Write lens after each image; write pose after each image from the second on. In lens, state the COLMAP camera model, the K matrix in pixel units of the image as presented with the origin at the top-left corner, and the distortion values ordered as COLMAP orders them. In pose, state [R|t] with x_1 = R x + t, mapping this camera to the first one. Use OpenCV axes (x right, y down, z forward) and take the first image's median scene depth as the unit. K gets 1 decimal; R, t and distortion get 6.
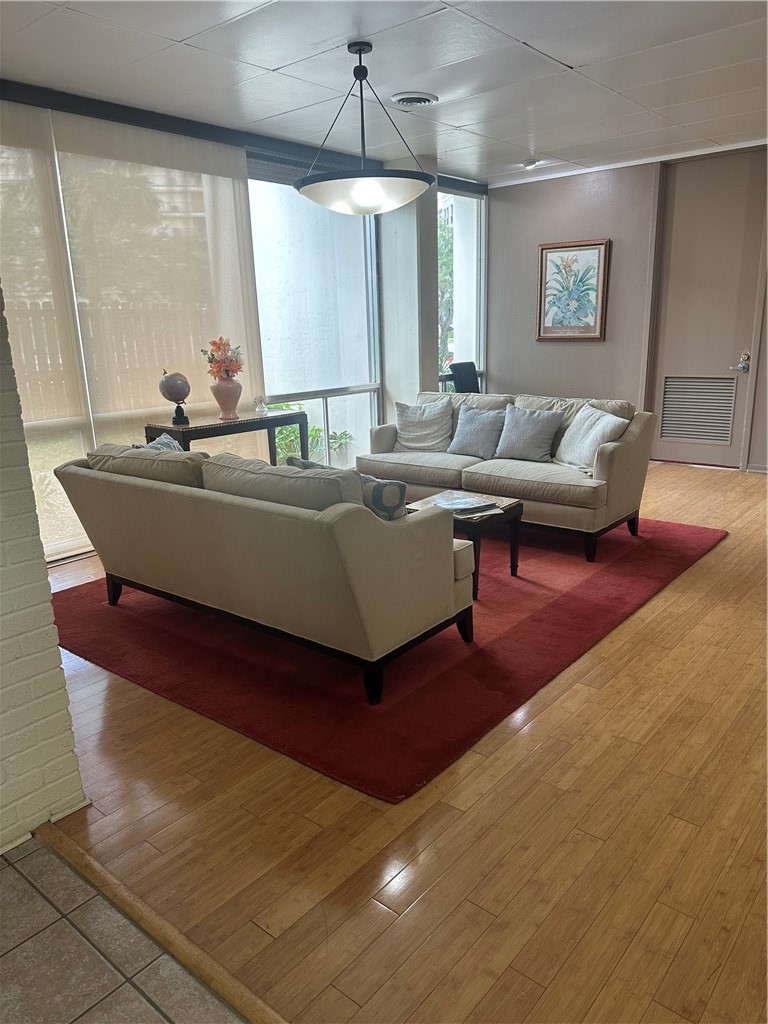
lens RADIAL K [[717.8, 0, 382.2], [0, 717.8, 514.5], [0, 0, 1]] dist [0.145282, -0.225167]
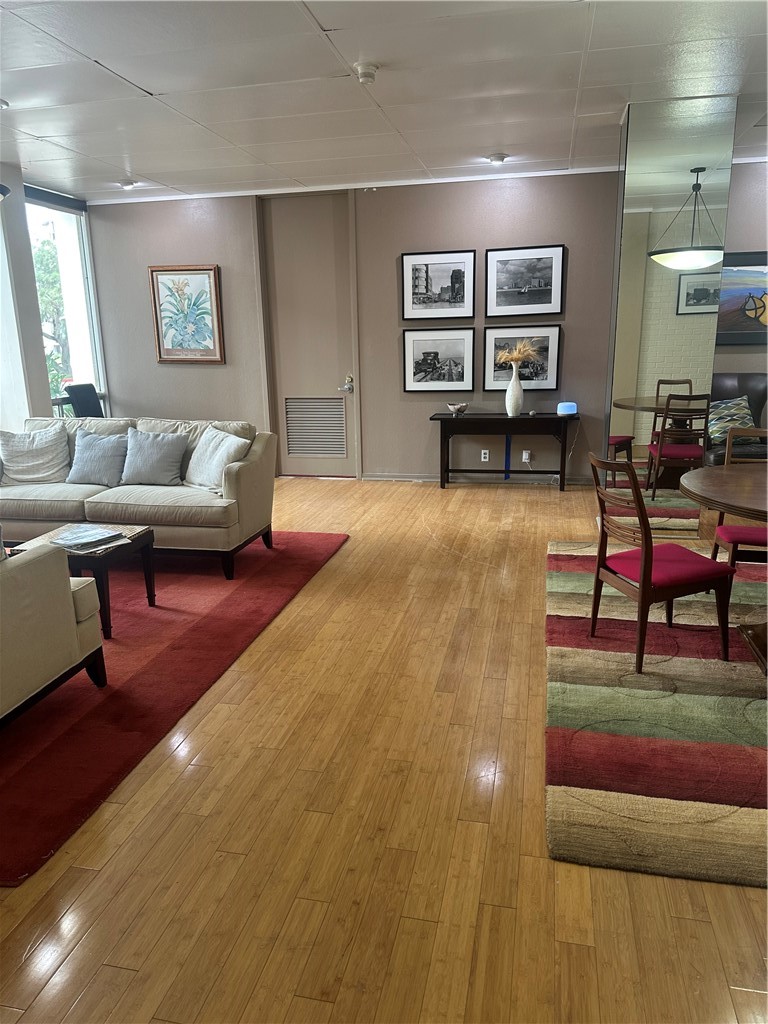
lens RADIAL K [[717.8, 0, 382.2], [0, 717.8, 514.5], [0, 0, 1]] dist [0.145282, -0.225167]
pose [[0.887642, -0.098269, 0.449928, 0.029565], [0.110433, 0.993883, -0.000796, -0.001266], [-0.447098, 0.050393, 0.893065, -0.008095]]
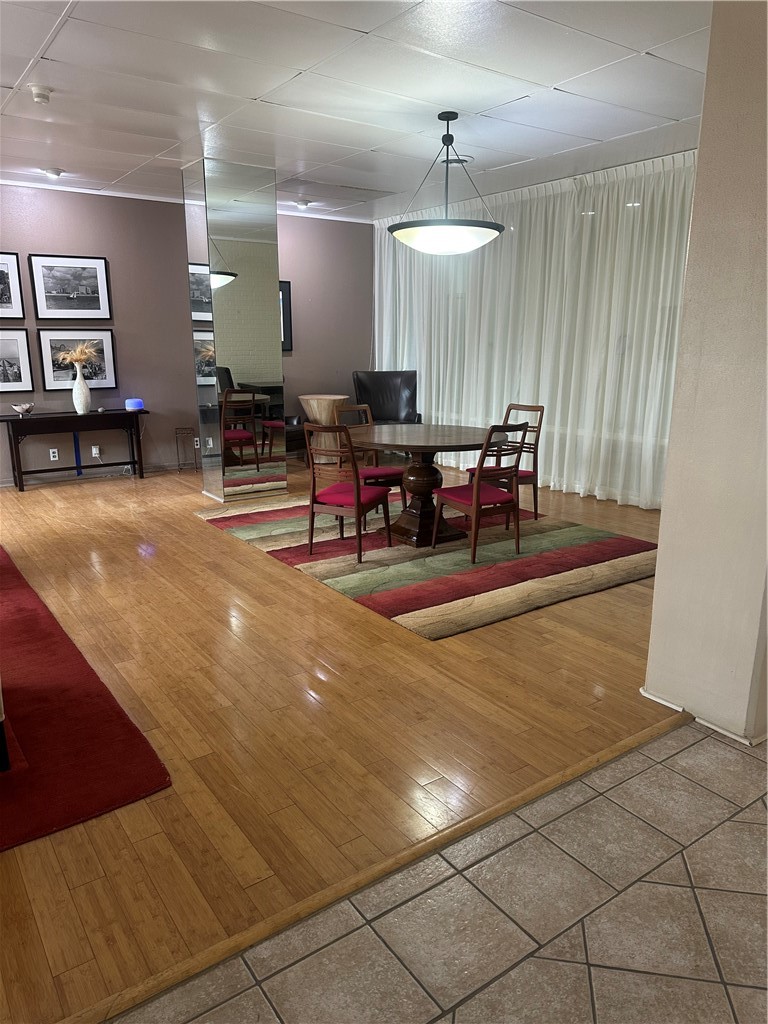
lens RADIAL K [[717.8, 0, 382.2], [0, 717.8, 514.5], [0, 0, 1]] dist [0.145282, -0.225167]
pose [[0.257109, -0.201420, 0.945159, -0.447453], [0.236666, 0.961379, 0.140497, -0.035404], [-0.936955, 0.187564, 0.294849, 0.165200]]
